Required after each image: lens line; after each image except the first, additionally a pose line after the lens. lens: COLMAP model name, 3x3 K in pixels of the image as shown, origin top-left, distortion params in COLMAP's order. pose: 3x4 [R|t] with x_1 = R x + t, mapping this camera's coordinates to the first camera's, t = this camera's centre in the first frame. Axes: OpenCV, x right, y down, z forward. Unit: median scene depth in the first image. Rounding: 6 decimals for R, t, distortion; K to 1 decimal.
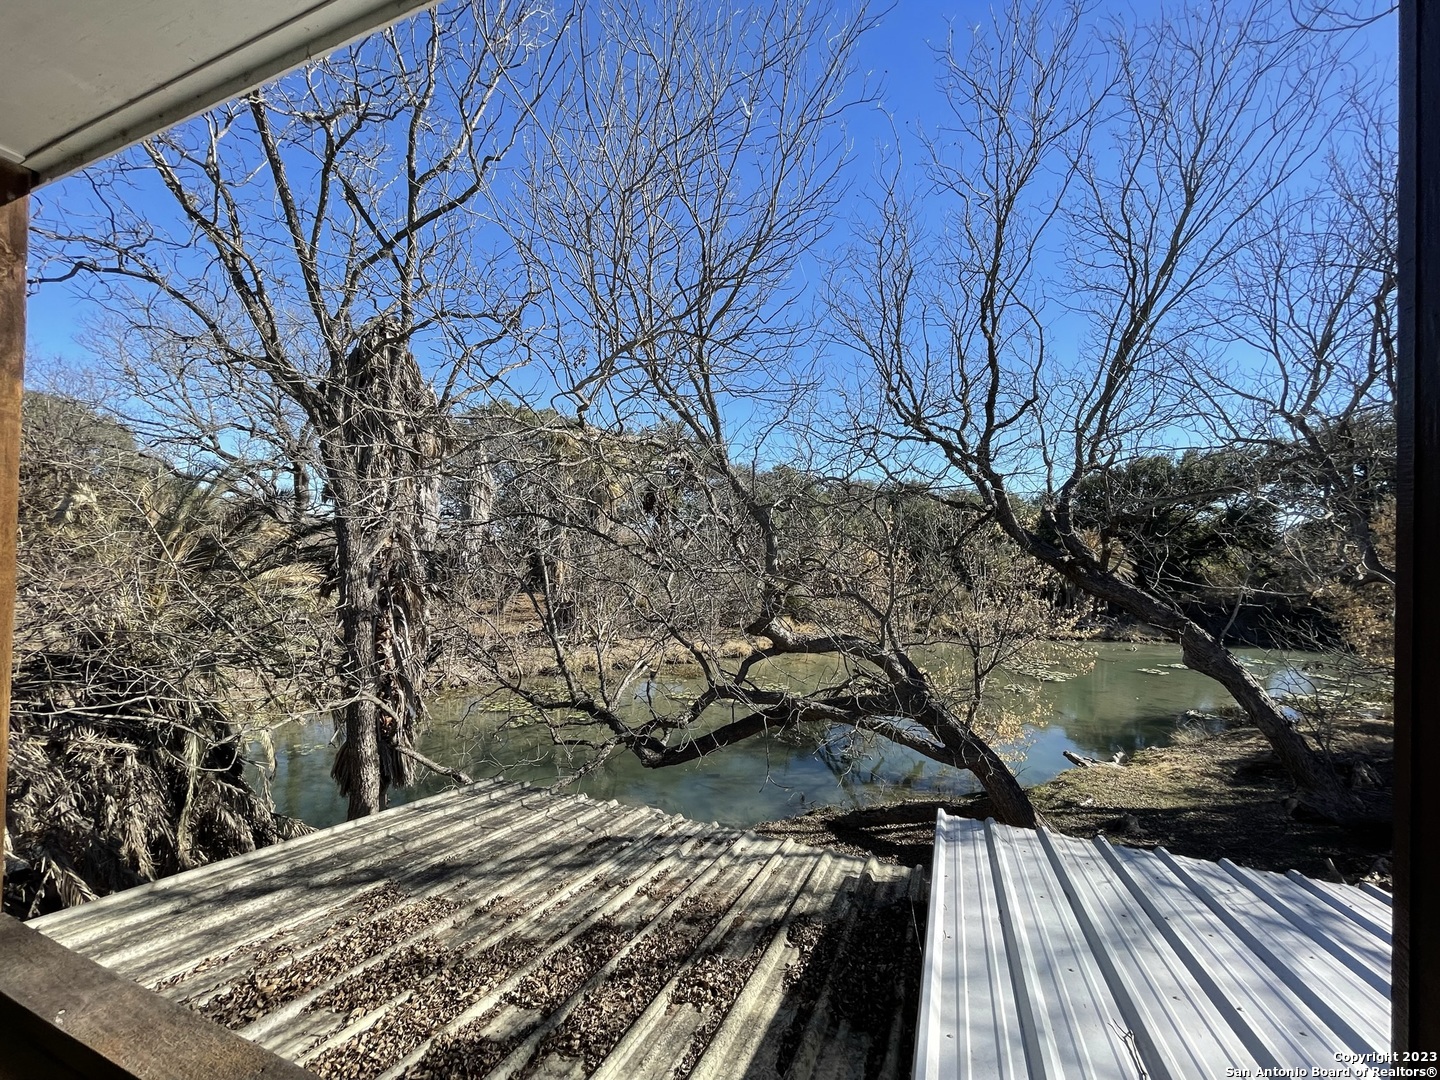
lens RADIAL K [[579.0, 0, 721.2], [0, 579.0, 543.6], [0, 0, 1]] dist [-0.004610, 0.000466]
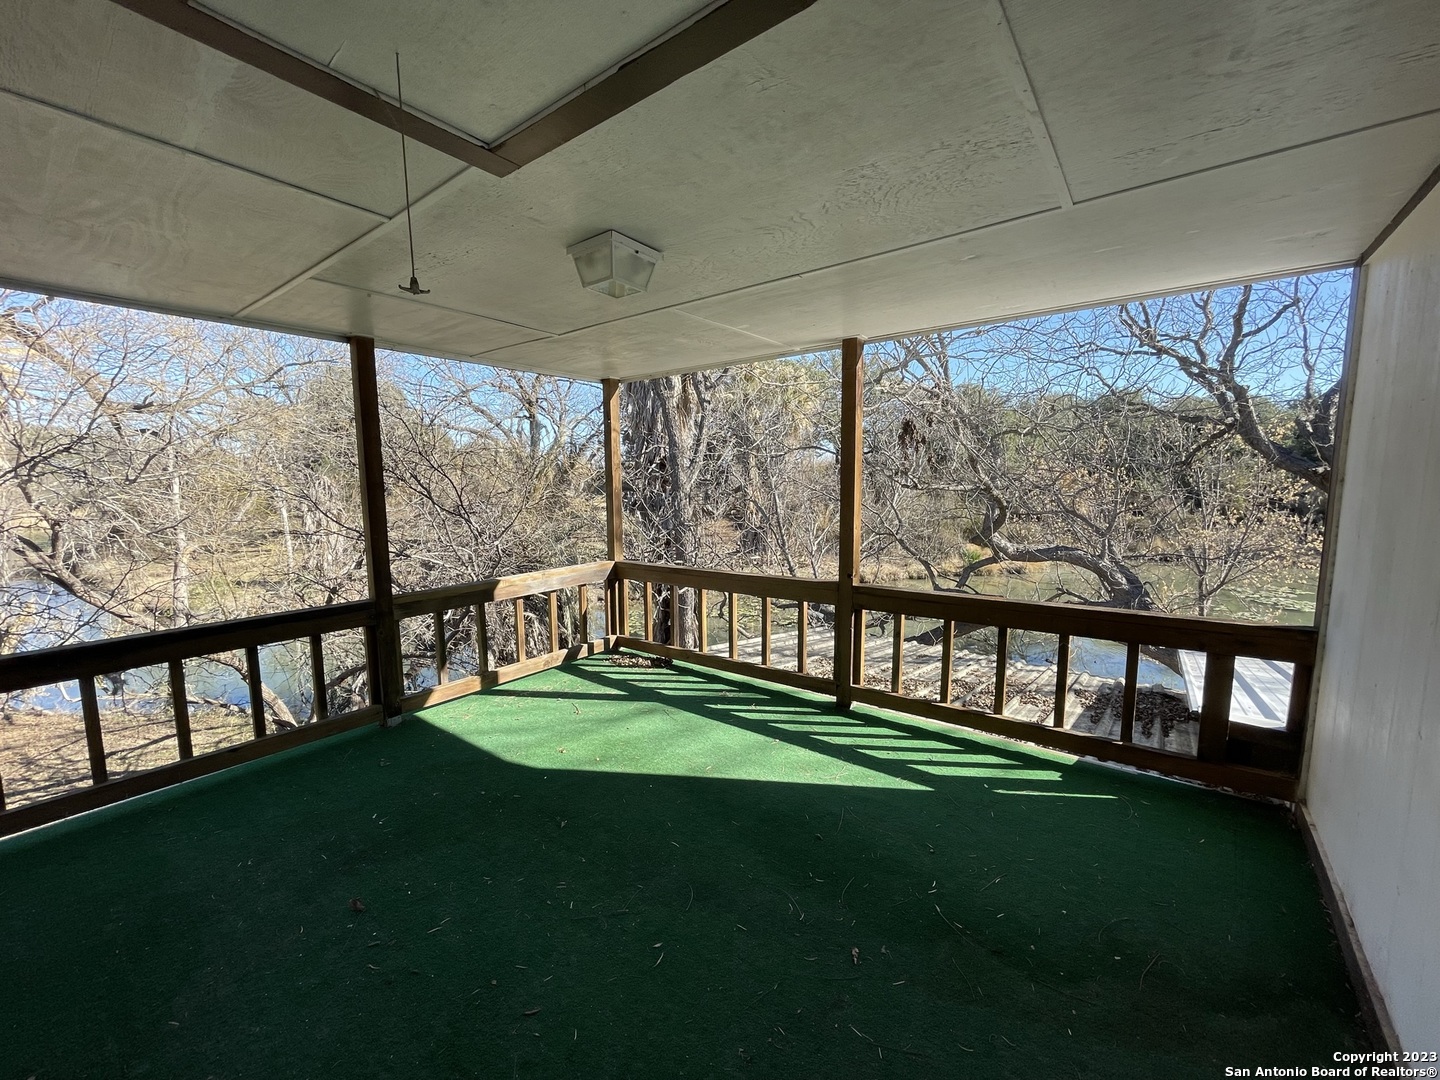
lens RADIAL K [[579.0, 0, 717.8], [0, 579.0, 541.0], [0, 0, 1]] dist [-0.004610, 0.000466]
pose [[0.960848, 0.002049, -0.277067, -0.092399], [0.031129, 0.992843, 0.115294, 0.000695], [0.275321, -0.119405, 0.953908, -0.182478]]
